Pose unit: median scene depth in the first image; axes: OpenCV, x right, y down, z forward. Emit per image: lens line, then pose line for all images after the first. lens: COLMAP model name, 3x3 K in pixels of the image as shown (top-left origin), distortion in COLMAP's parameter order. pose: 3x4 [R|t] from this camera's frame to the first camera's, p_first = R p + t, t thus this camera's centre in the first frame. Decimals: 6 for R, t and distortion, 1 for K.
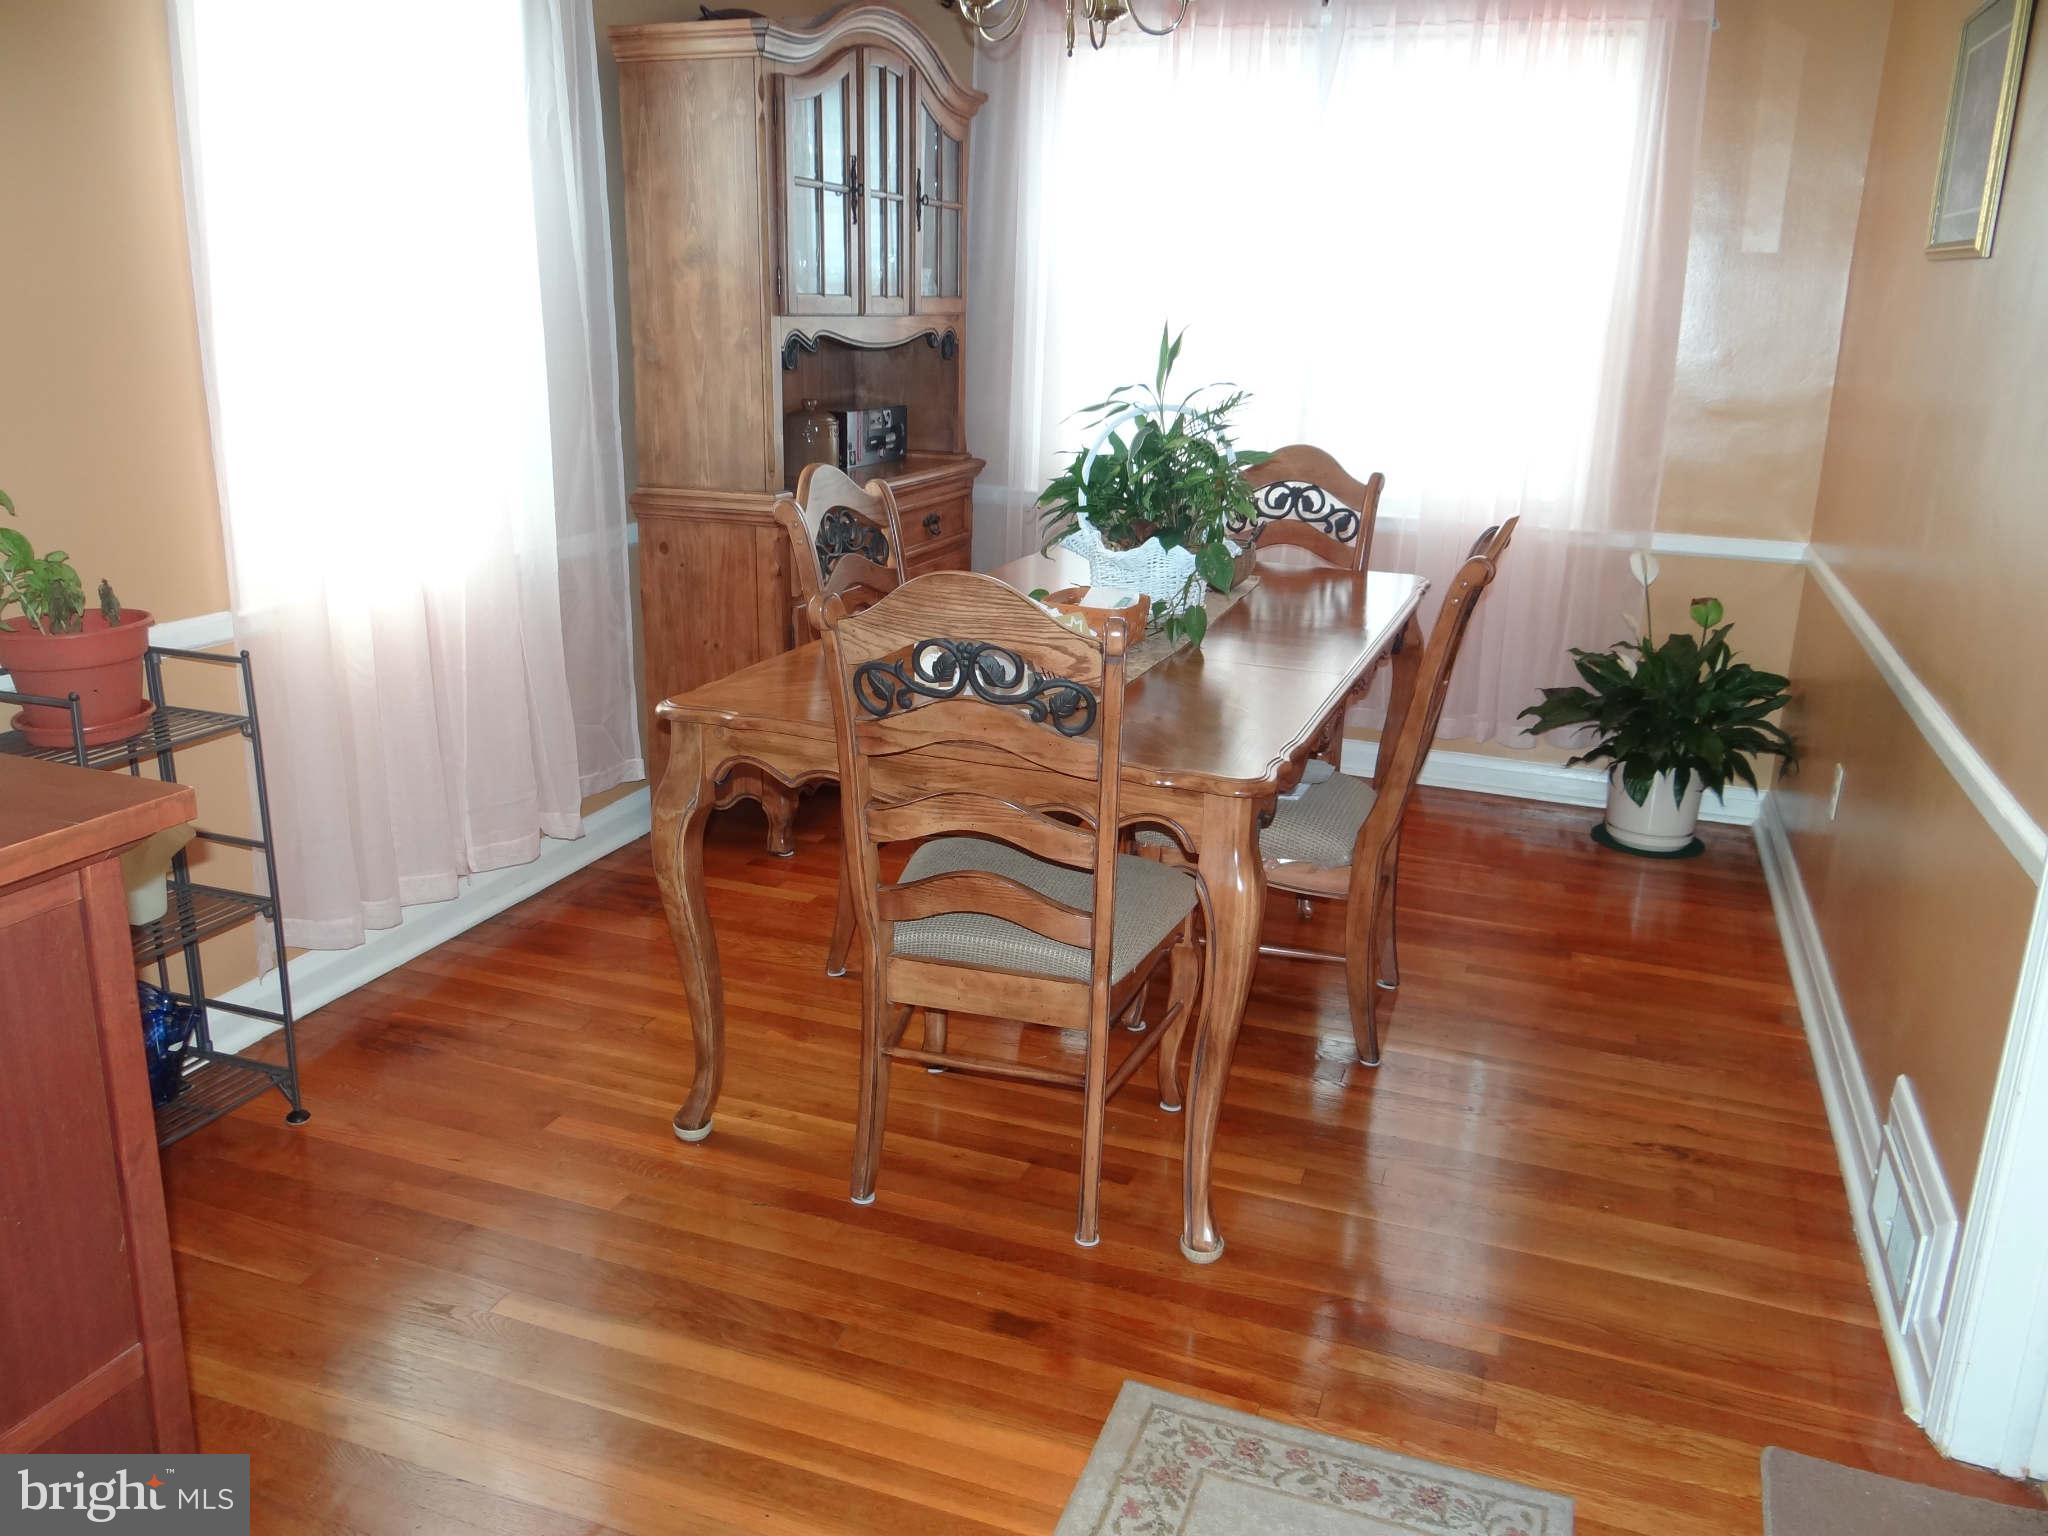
lens RADIAL K [[1616.0, 0, 1019.7], [0, 1616.0, 773.8], [0, 0, 1]] dist [-0.003380, -0.004110]
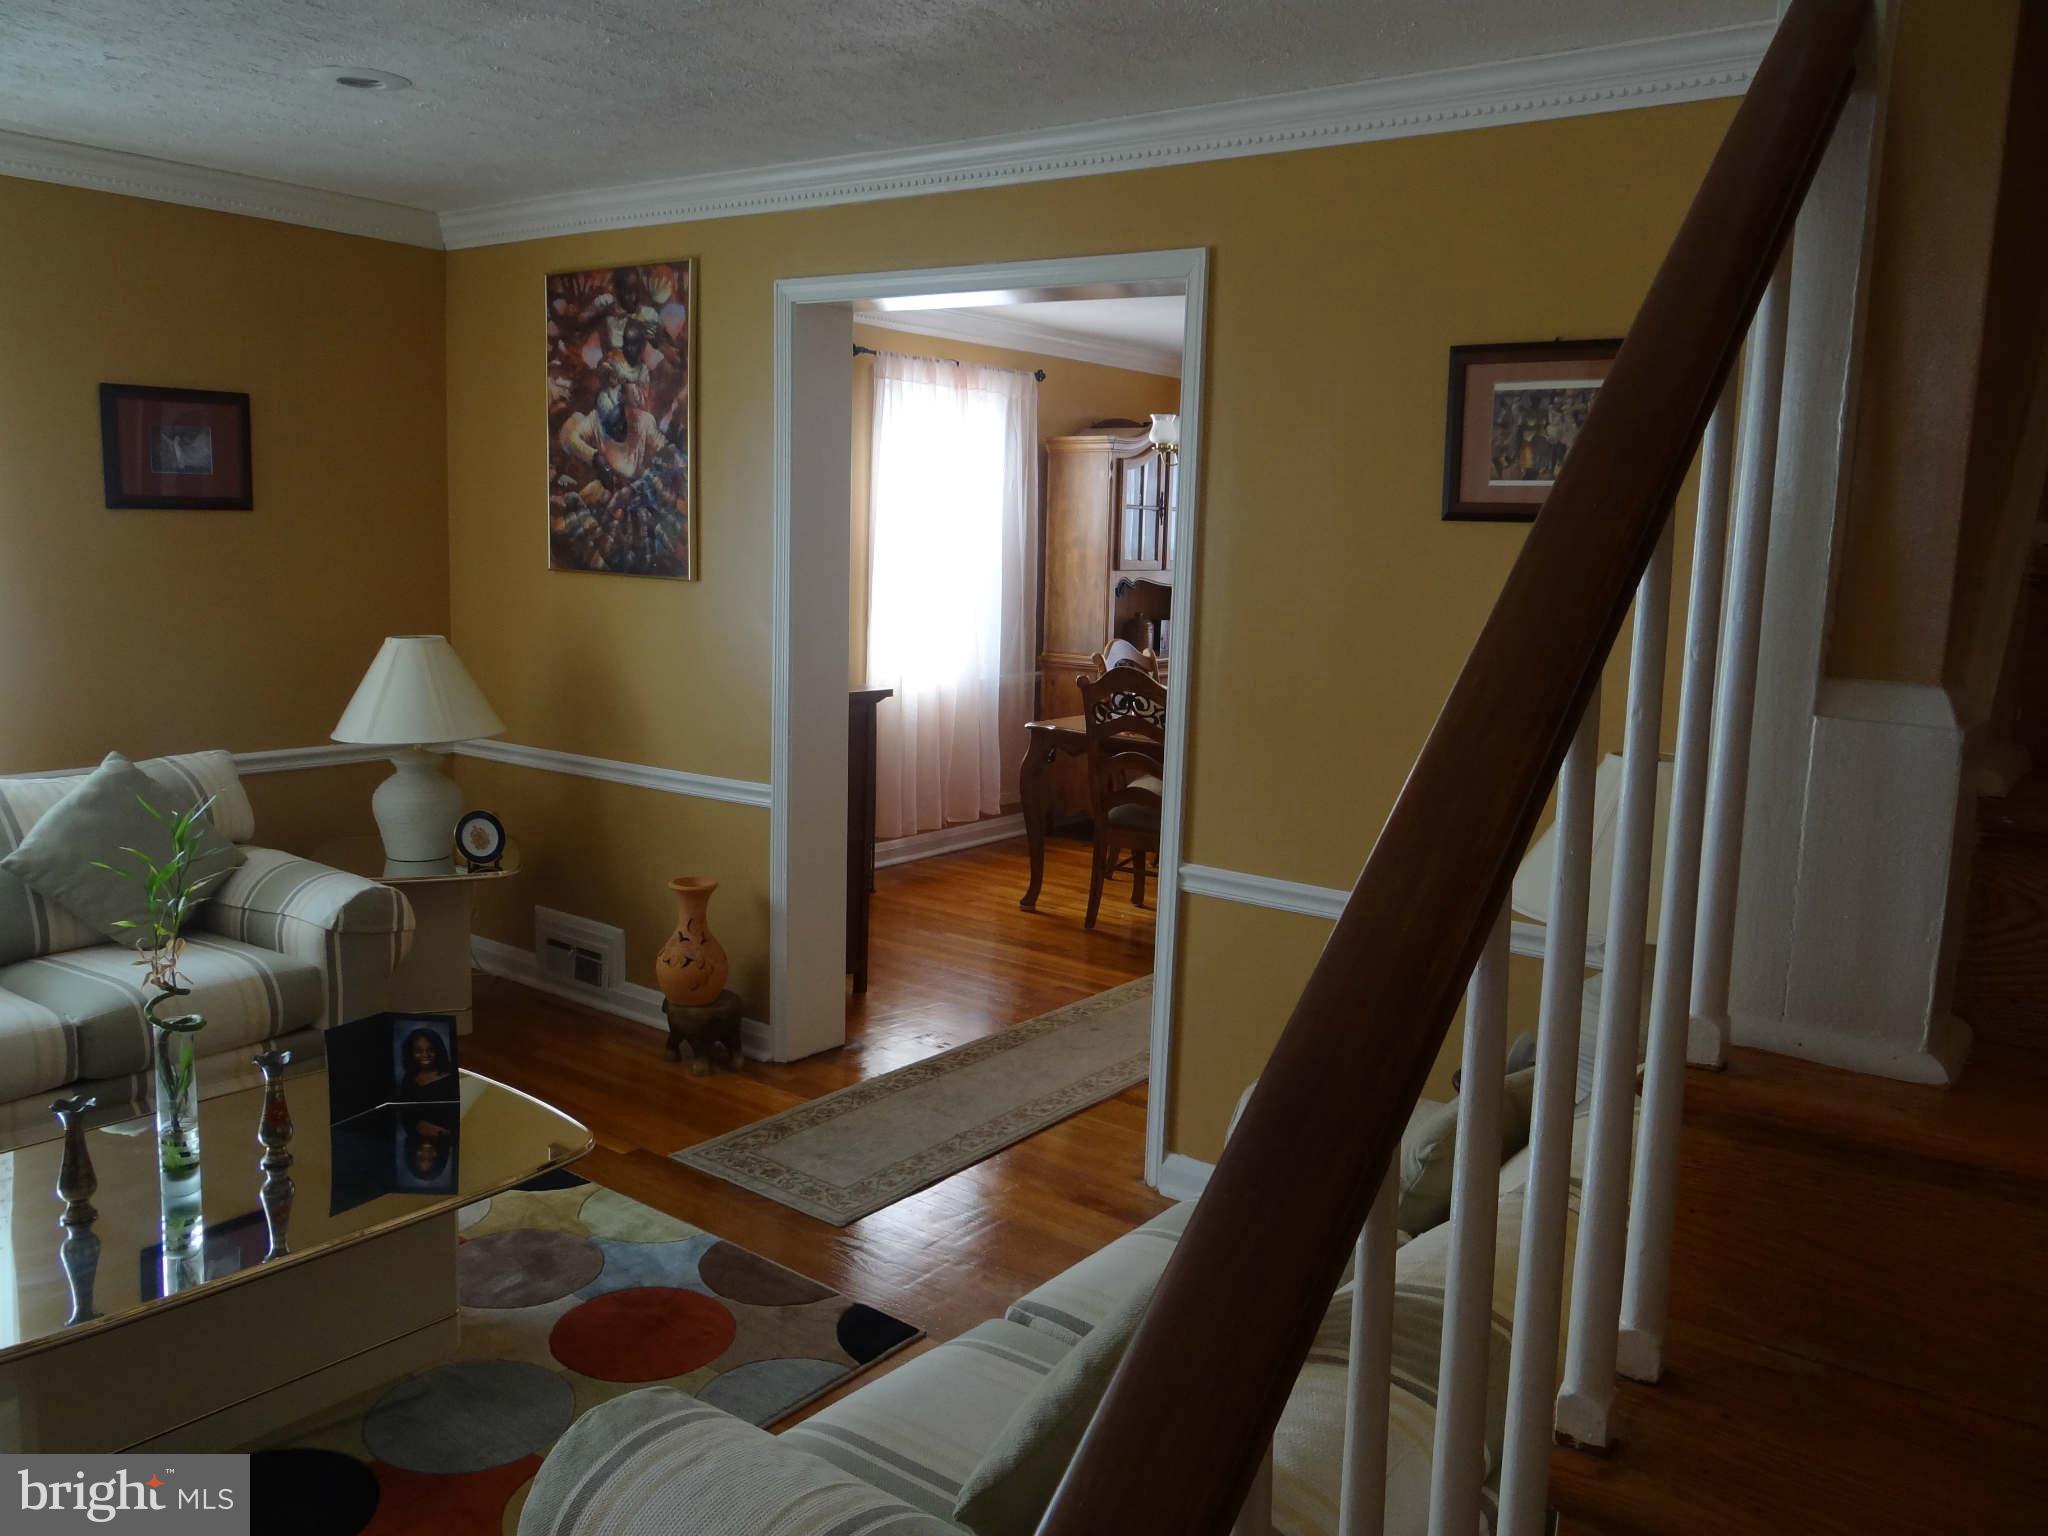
lens RADIAL K [[1616.0, 0, 1021.2], [0, 1616.0, 763.8], [0, 0, 1]] dist [-0.003380, -0.004110]
pose [[0.965132, 0.047425, -0.257432, 0.267124], [-0.083373, 0.987927, -0.130573, 0.227486], [0.248132, 0.147484, 0.957434, -0.922878]]
